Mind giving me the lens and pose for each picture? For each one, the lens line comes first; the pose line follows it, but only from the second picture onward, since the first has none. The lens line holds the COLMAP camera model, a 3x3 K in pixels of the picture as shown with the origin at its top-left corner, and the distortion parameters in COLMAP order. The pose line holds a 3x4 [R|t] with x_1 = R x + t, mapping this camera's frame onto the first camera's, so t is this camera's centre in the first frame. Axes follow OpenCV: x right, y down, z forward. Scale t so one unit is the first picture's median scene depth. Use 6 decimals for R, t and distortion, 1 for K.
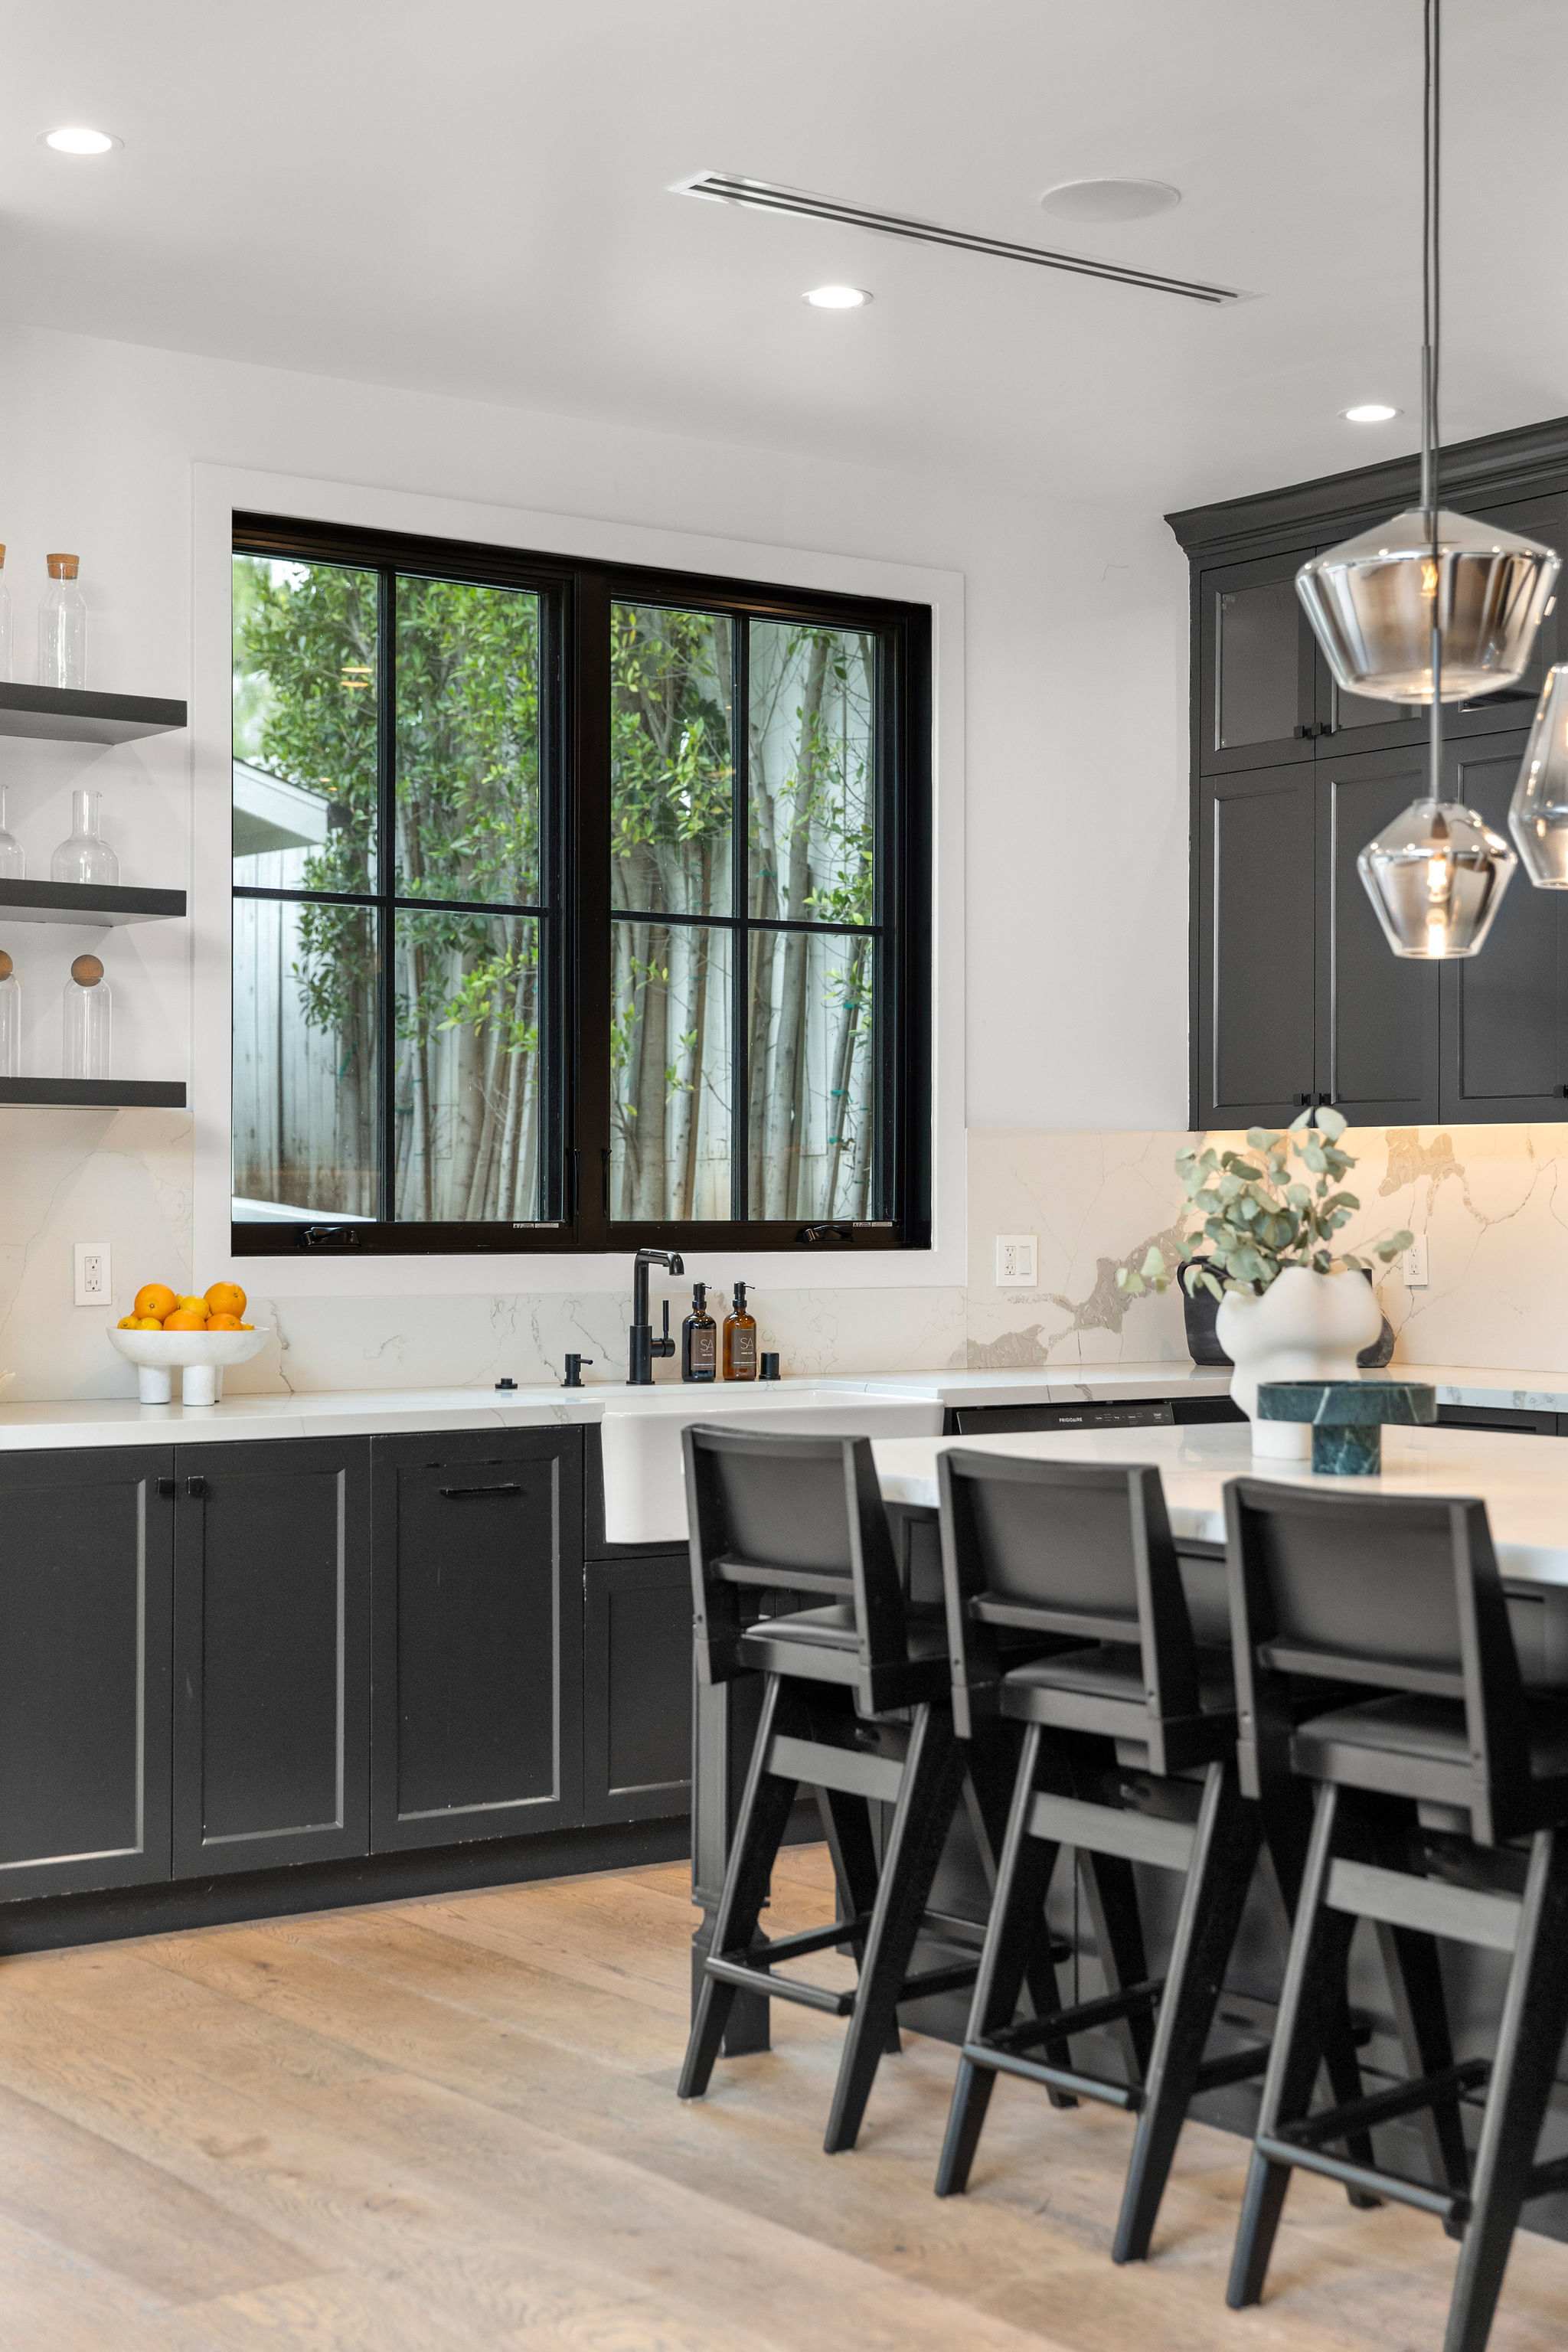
lens RADIAL K [[3303.4, 0, 772.6], [0, 3303.4, 1177.3], [0, 0, 1]] dist [0.049694, 0.000000]
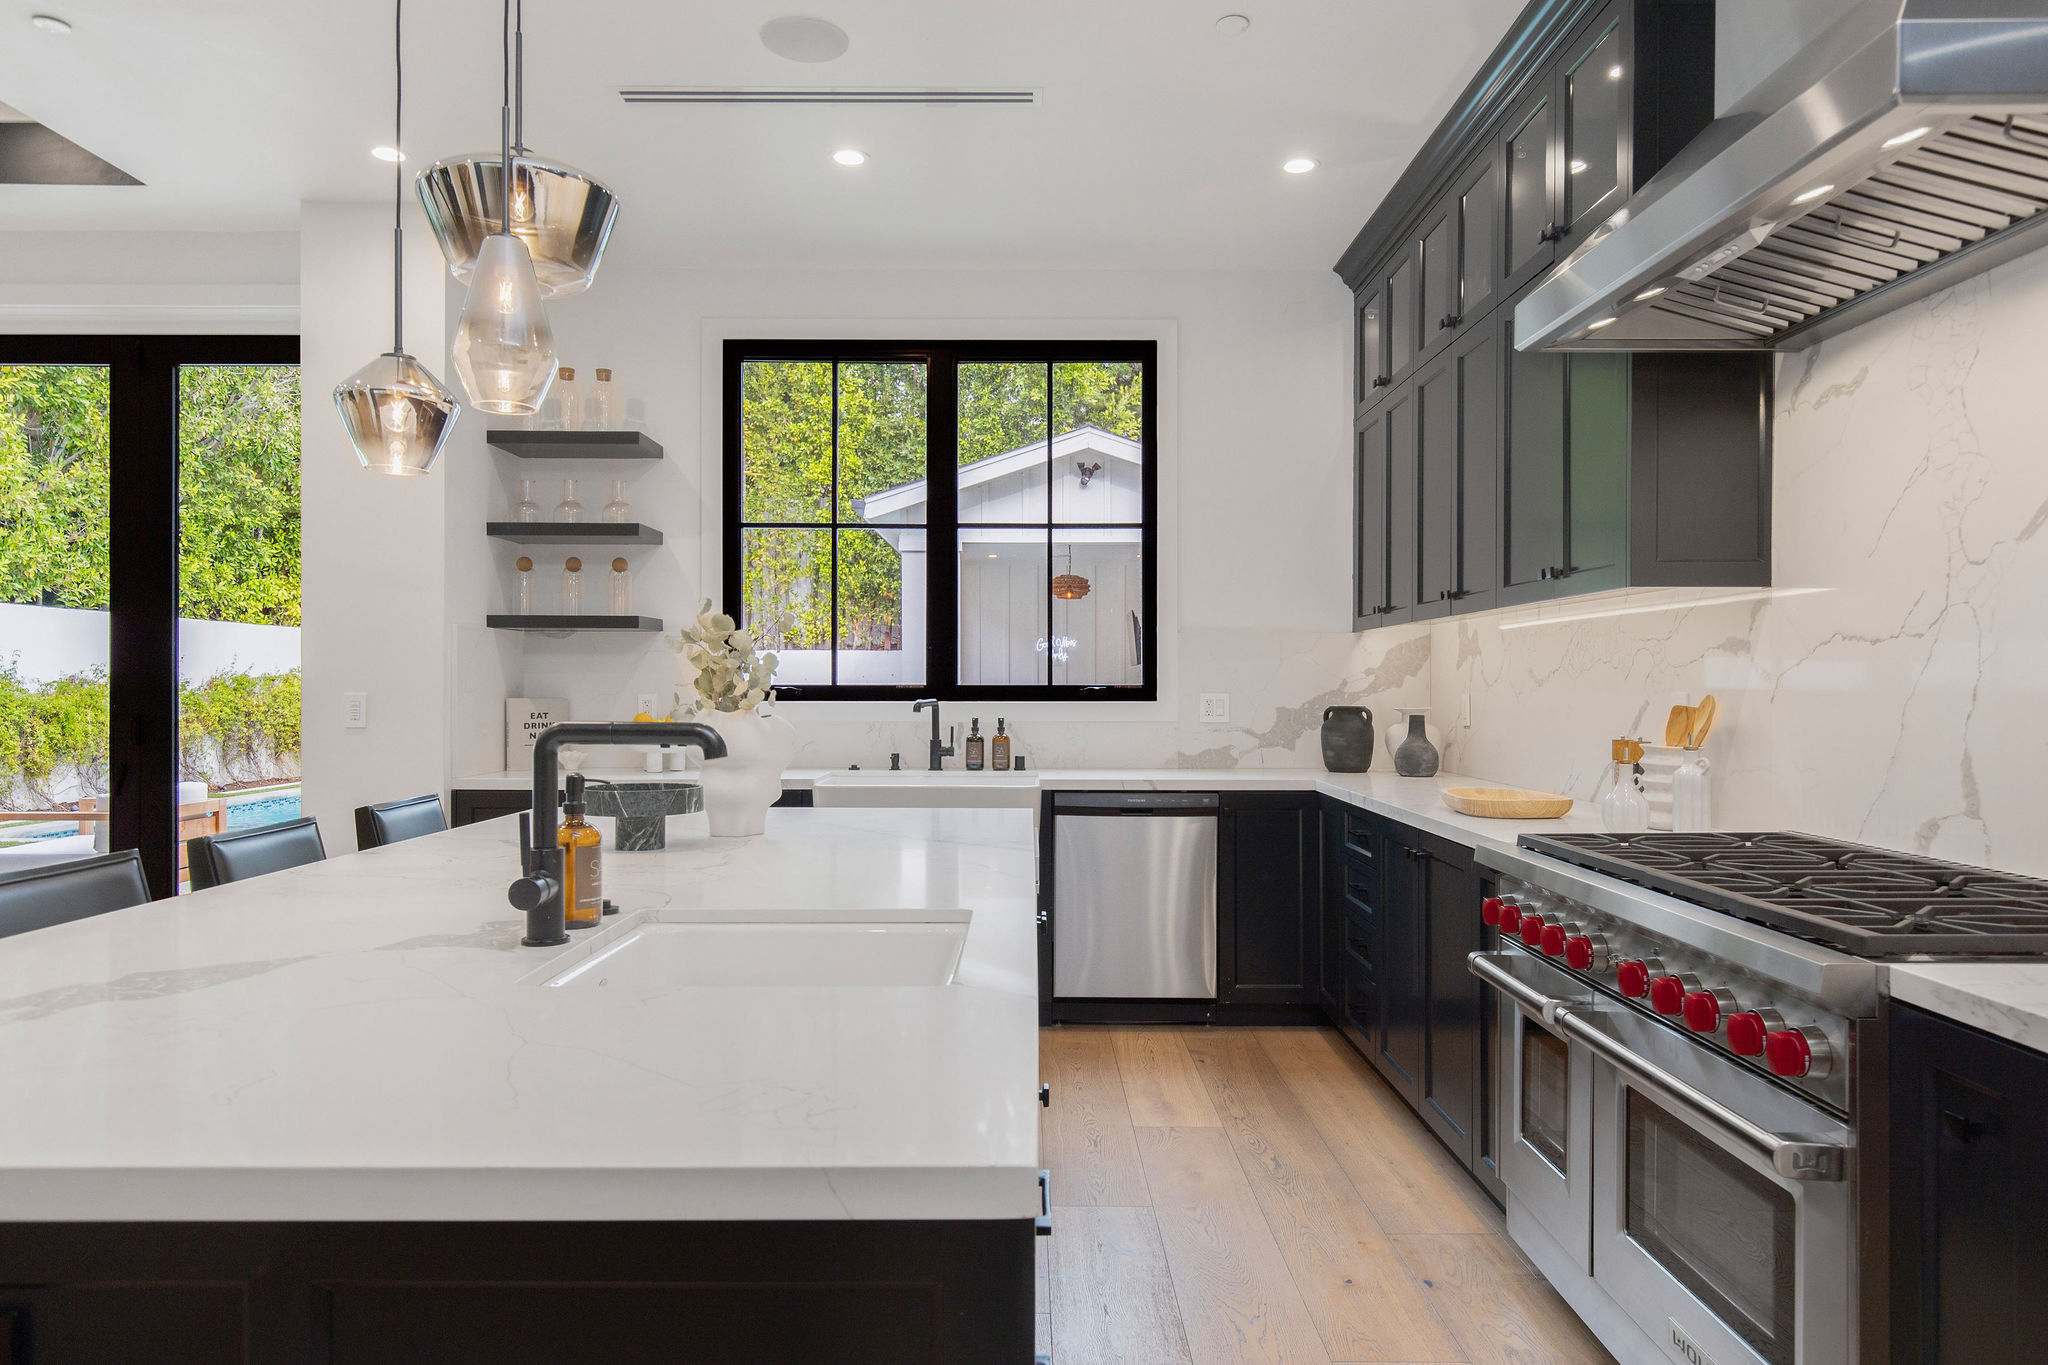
lens RADIAL K [[1286.5, 0, 1040.4], [0, 1286.5, 684.0], [0, 0, 1]] dist [0.033306, 0.000096]
pose [[0.809040, -0.001274, -0.587752, 0.432561], [0.005670, 0.999968, 0.005637, 0.008833], [0.587726, -0.007893, 0.809021, 0.423210]]
